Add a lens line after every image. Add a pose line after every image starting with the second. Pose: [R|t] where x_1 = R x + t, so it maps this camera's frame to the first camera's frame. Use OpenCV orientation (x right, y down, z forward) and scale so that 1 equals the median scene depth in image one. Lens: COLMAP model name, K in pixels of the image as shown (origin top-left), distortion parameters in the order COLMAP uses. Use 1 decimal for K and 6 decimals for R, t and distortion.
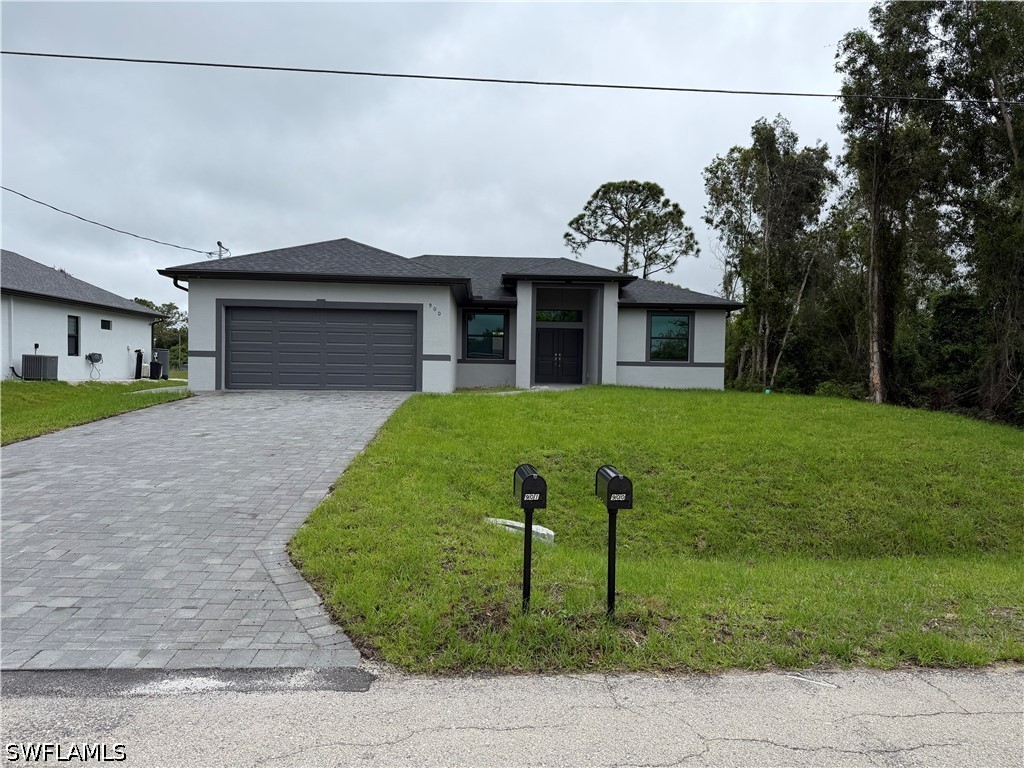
lens RADIAL K [[710.0, 0, 516.1], [0, 710.0, 390.5], [0, 0, 1]] dist [0.129838, -0.183894]
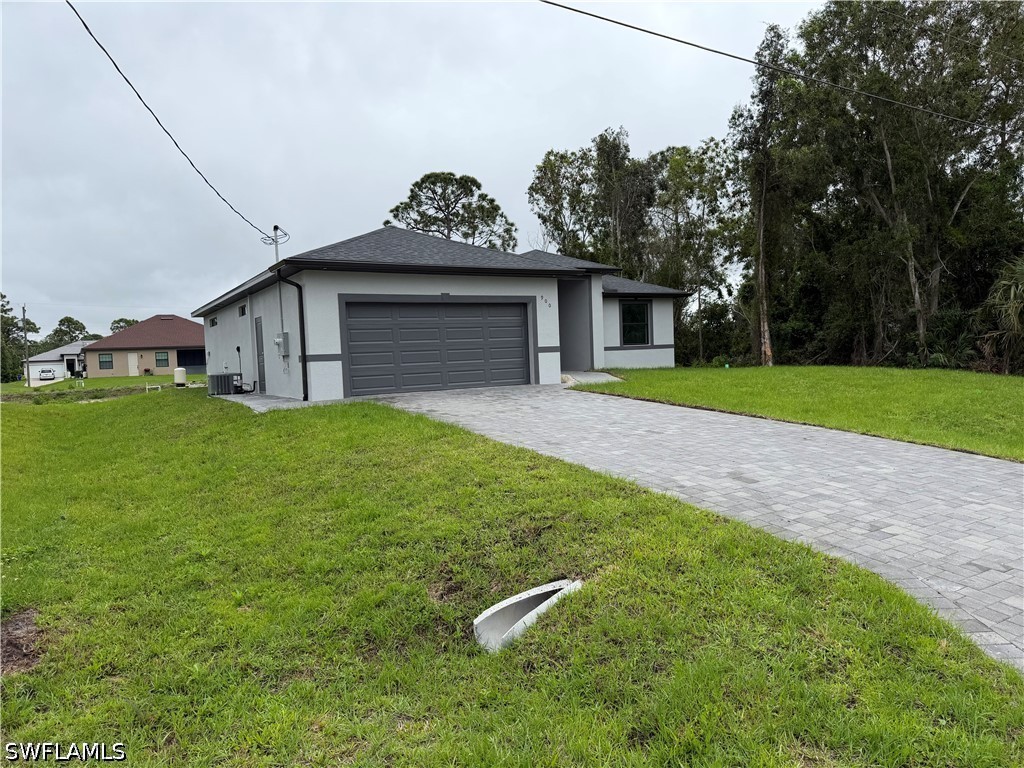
lens RADIAL K [[710.0, 0, 516.1], [0, 710.0, 390.5], [0, 0, 1]] dist [0.129838, -0.183894]
pose [[0.870461, -0.074766, 0.486526, -0.506441], [0.066199, 0.997199, 0.034805, -0.020681], [-0.487766, 0.001911, 0.872972, 0.112021]]
